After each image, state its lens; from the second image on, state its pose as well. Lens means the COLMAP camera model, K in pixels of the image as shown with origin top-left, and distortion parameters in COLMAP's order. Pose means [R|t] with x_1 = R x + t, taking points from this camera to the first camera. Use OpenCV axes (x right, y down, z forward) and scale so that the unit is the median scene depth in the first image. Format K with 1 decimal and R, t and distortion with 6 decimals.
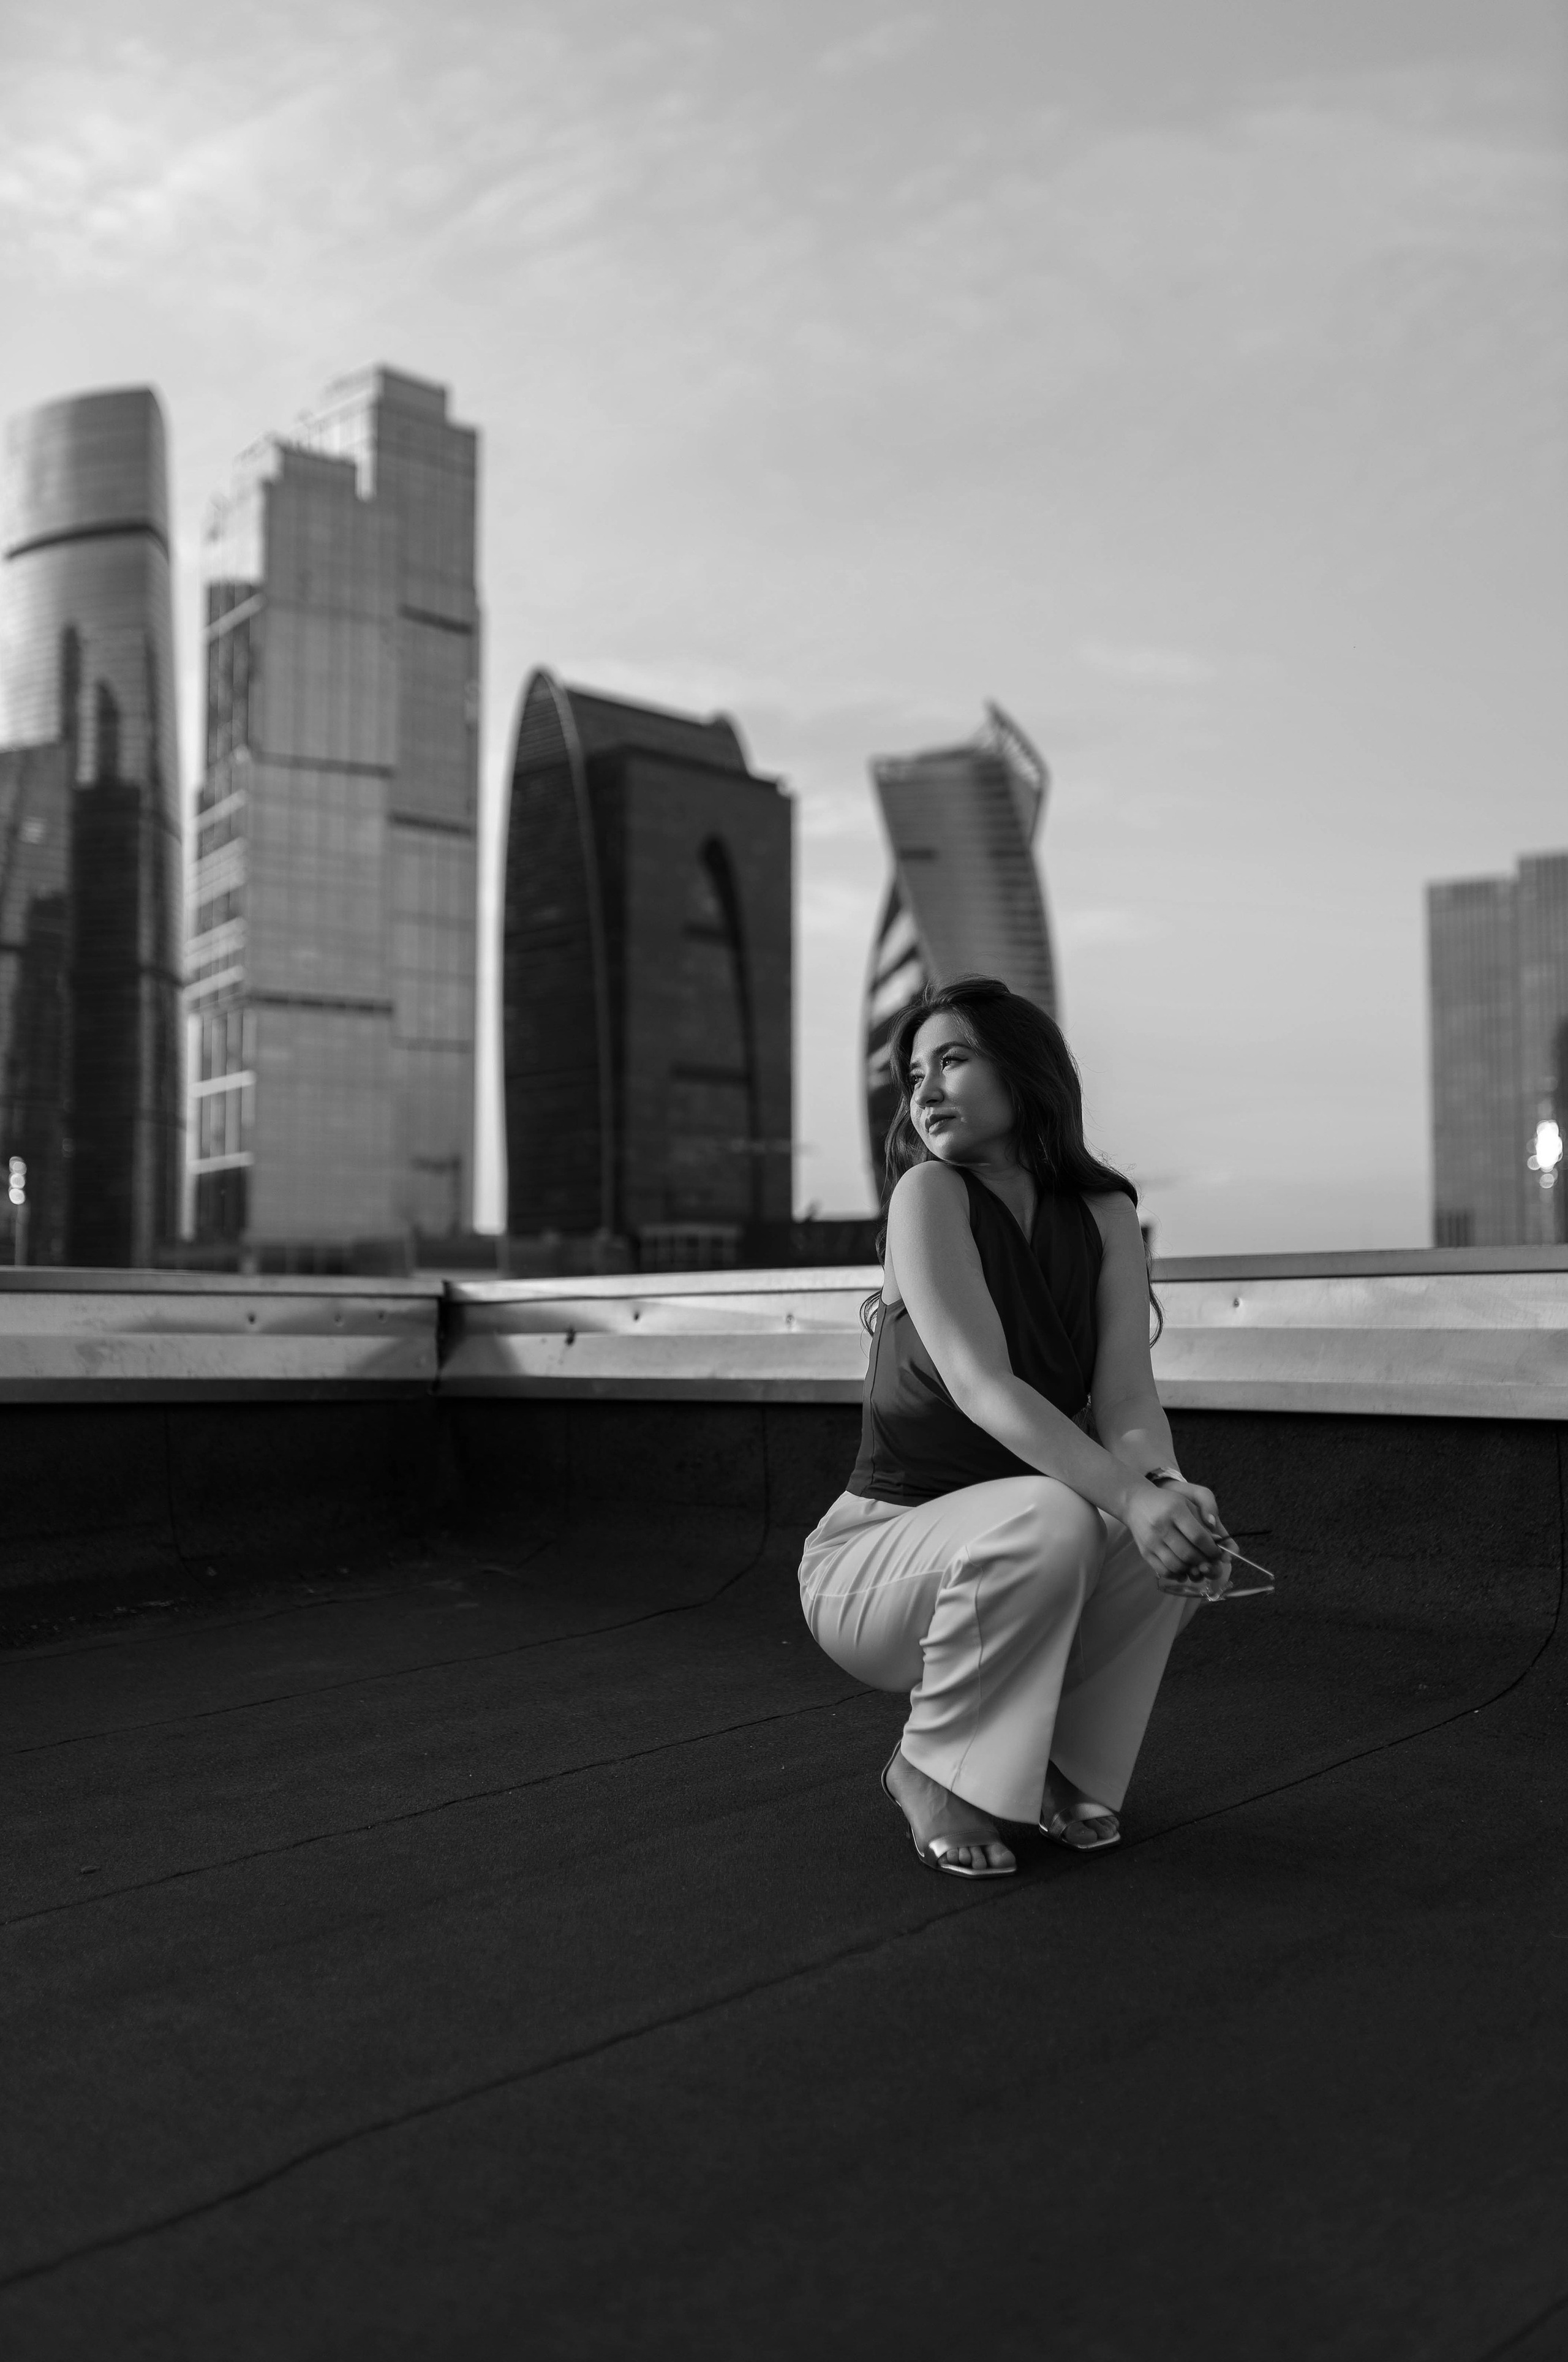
lens RADIAL K [[2358.3, 0, 784.0], [0, 2358.3, 1181.0], [0, 0, 1]] dist [-0.001655, 0.007356]
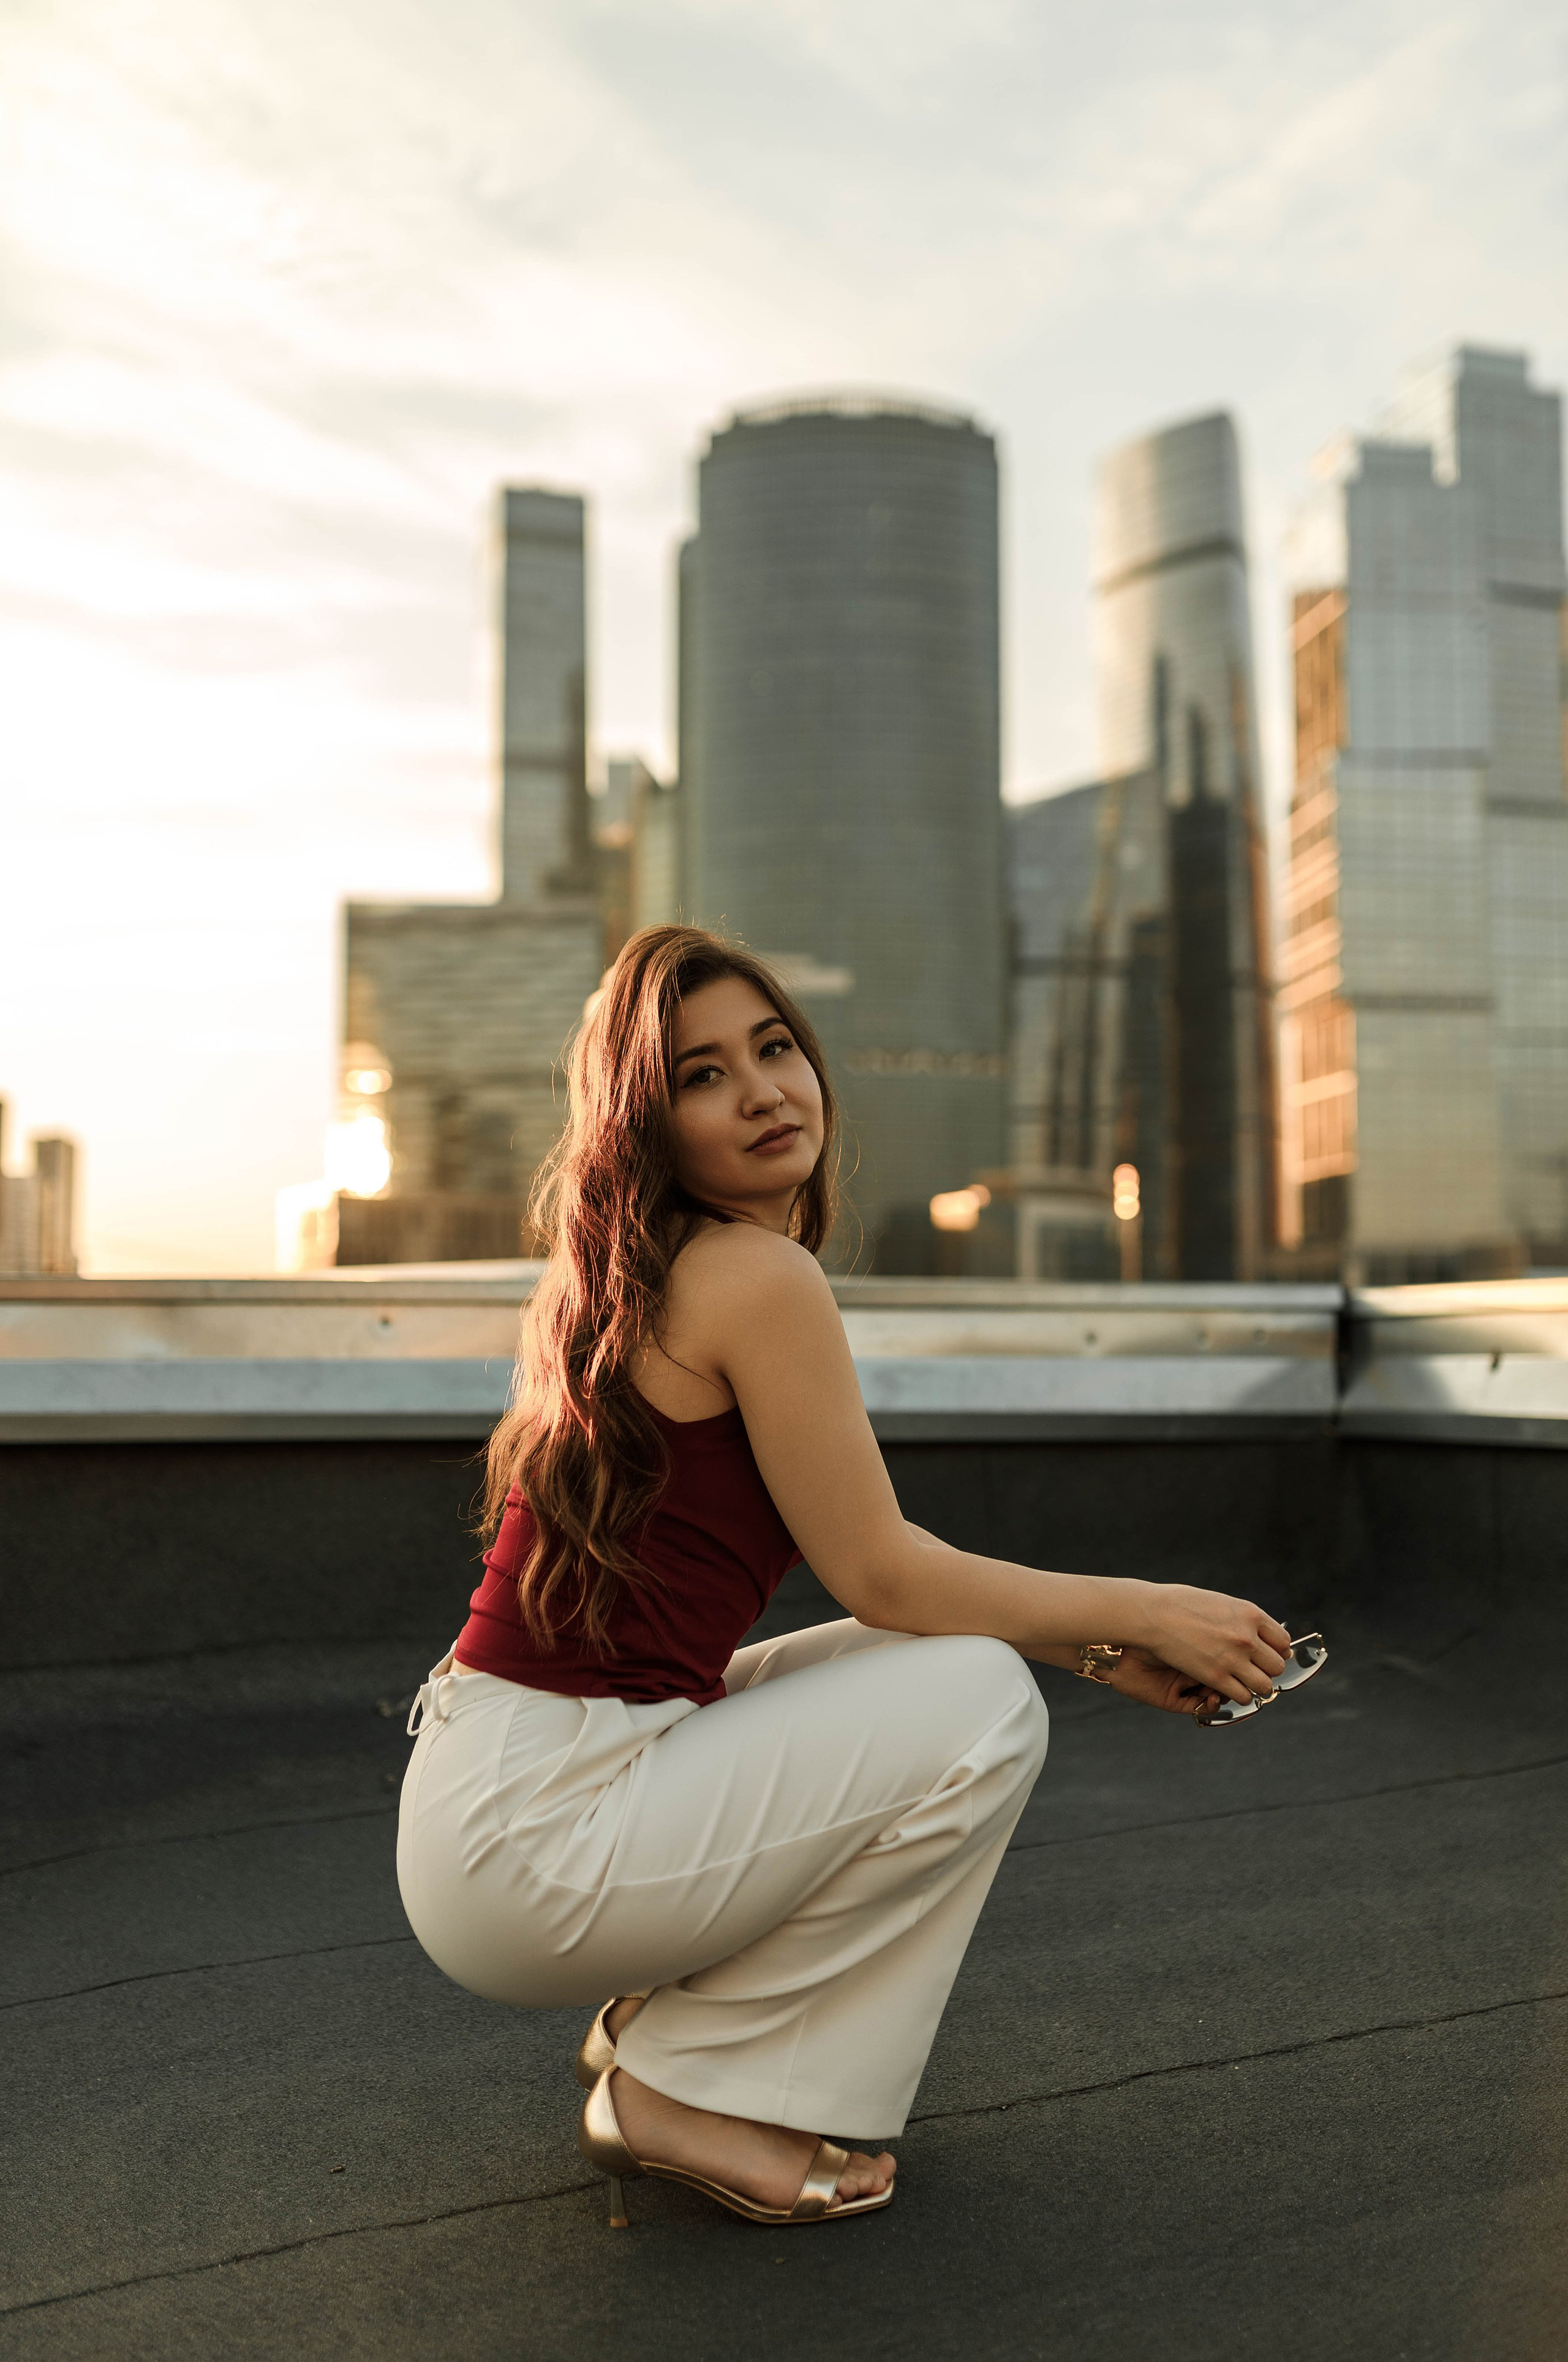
lens RADIAL K [[2358.3, 0, 784.0], [0, 2358.3, 1181.0], [0, 0, 1]] dist [-0.001655, 0.007356]
pose [[0.894838, -0.032411, -0.445213, 0.042702], [0.031383, 0.999461, -0.009681, 0.007503], [0.445286, -0.005309, 0.895372, 0.204801]]
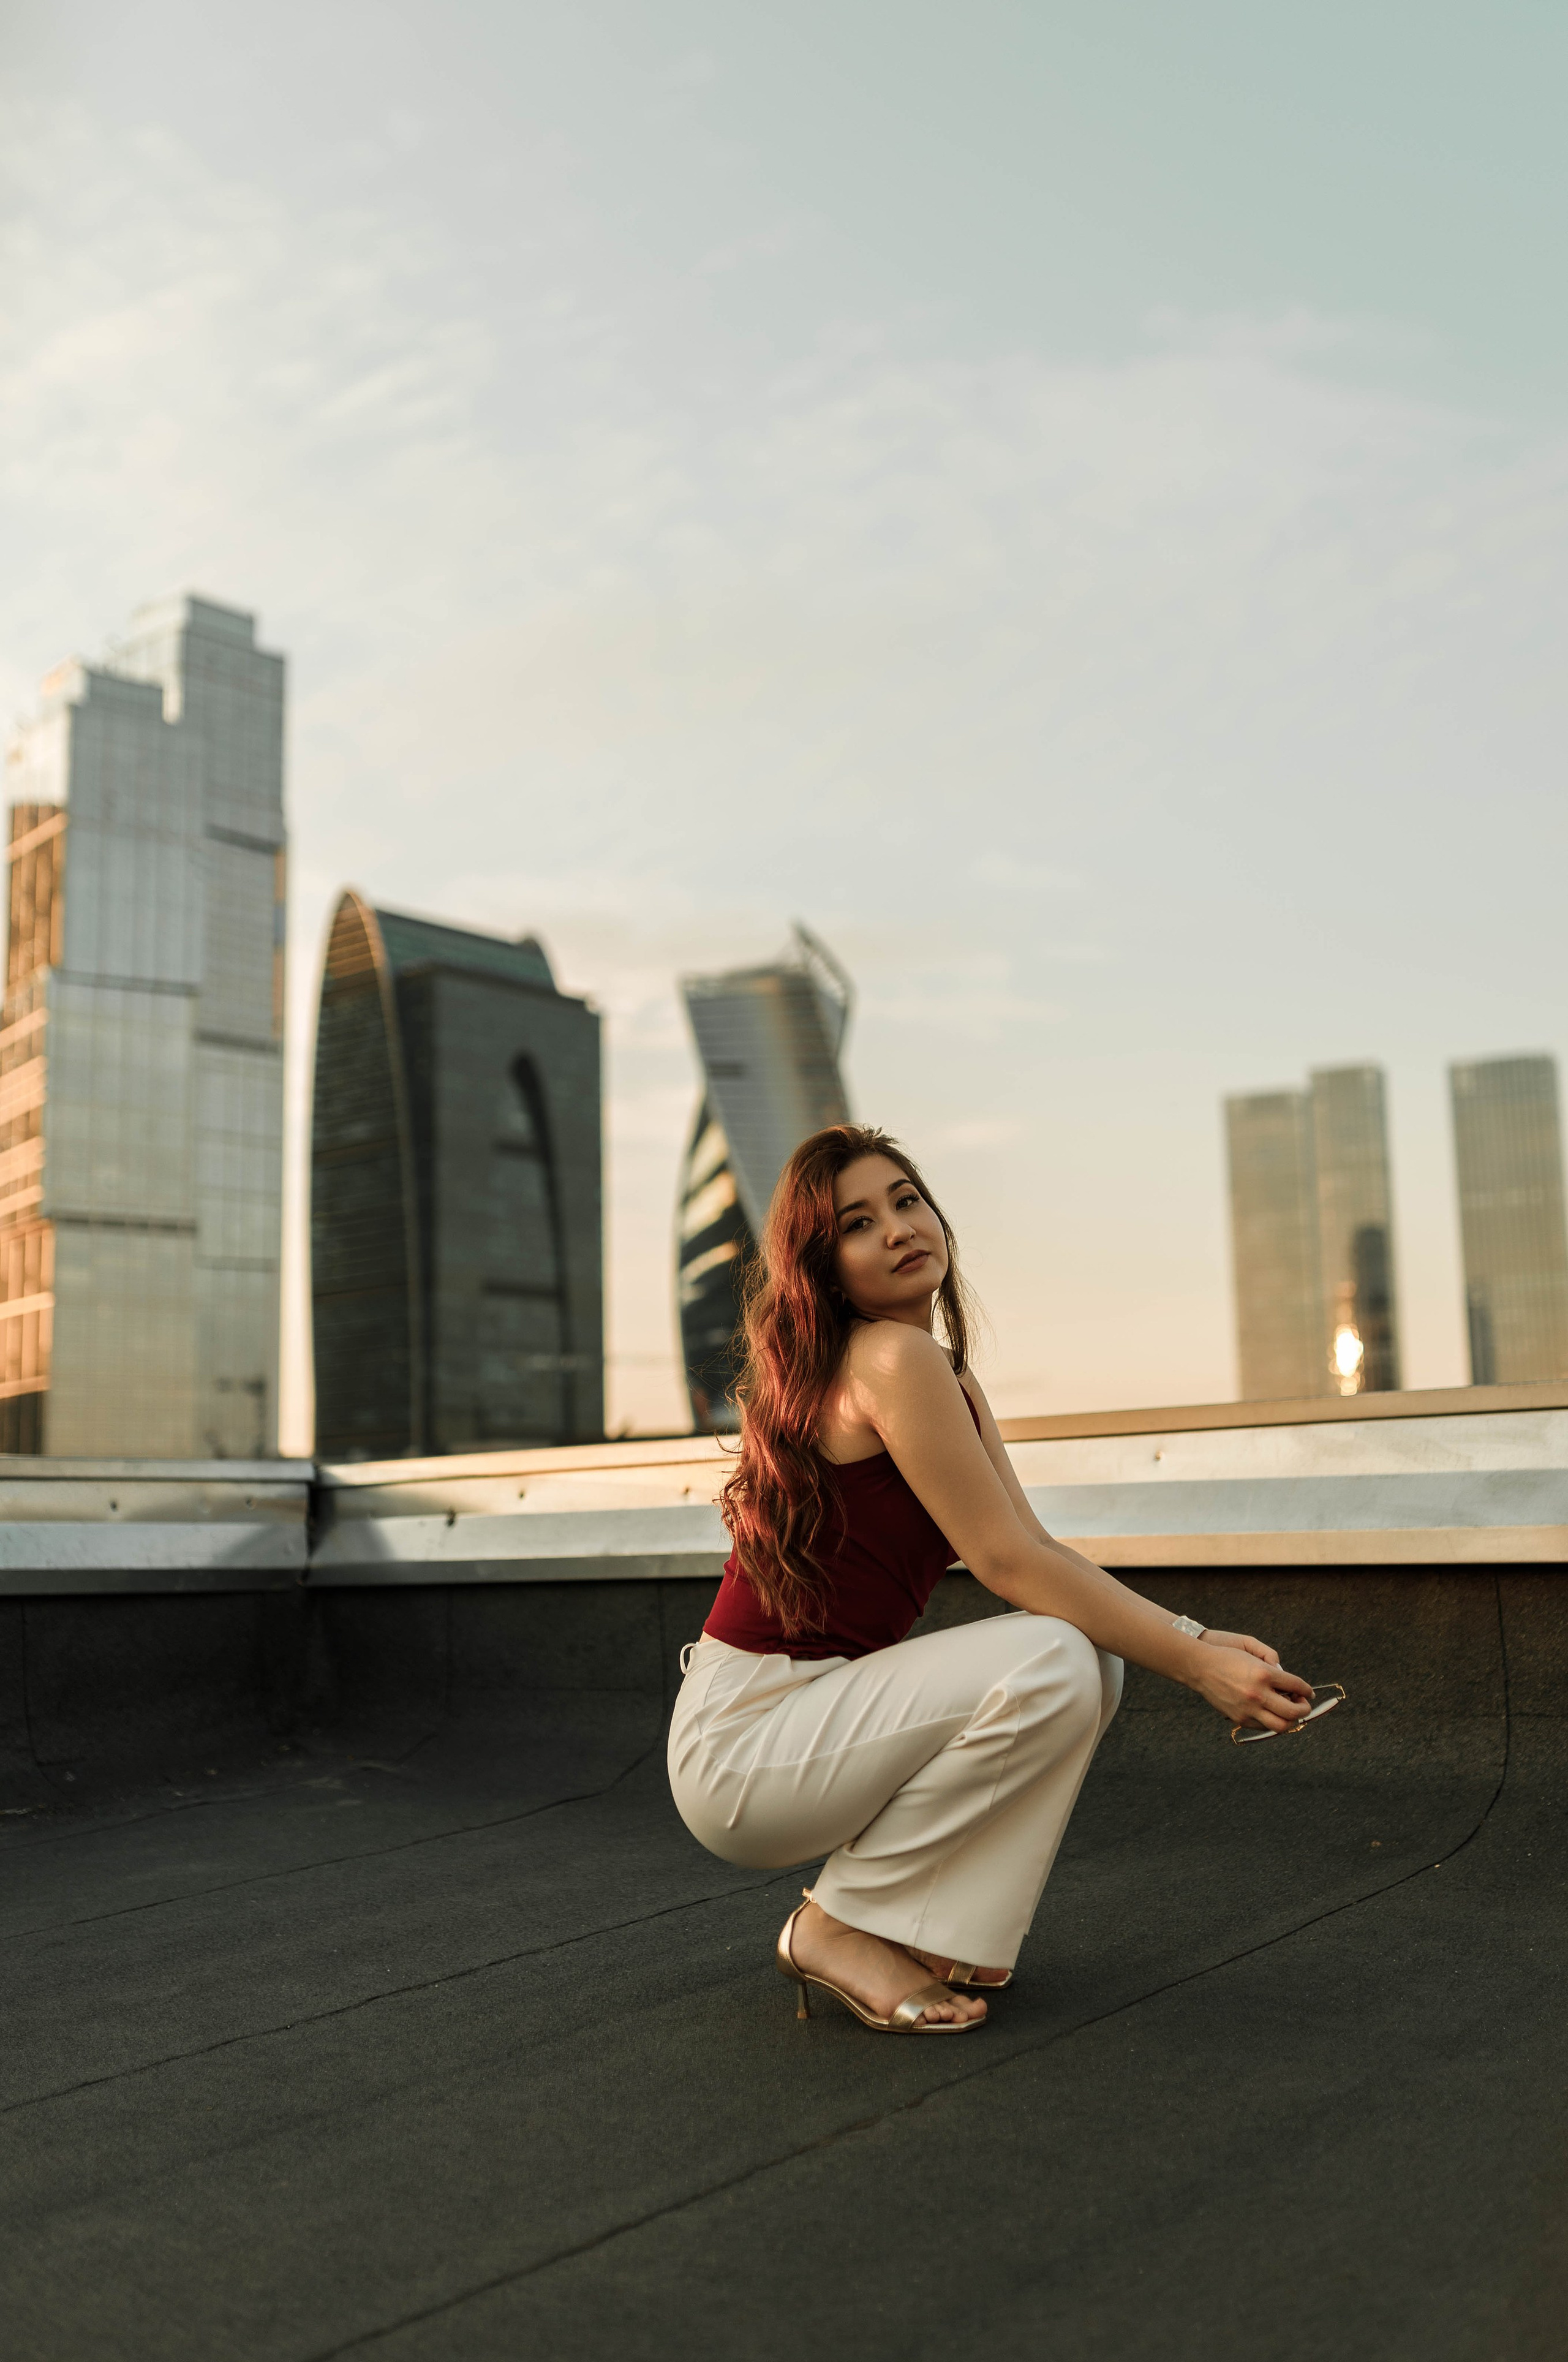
lens RADIAL K [[2358.3, 0, 784.0], [0, 2358.3, 1181.0], [0, 0, 1]] dist [-0.001655, 0.007356]
pose [[0.996710, -0.008945, 0.080561, -0.030029], [0.016224, 0.995795, -0.090160, 0.017090], [-0.079416, 0.091170, 0.992664, 0.021237]]
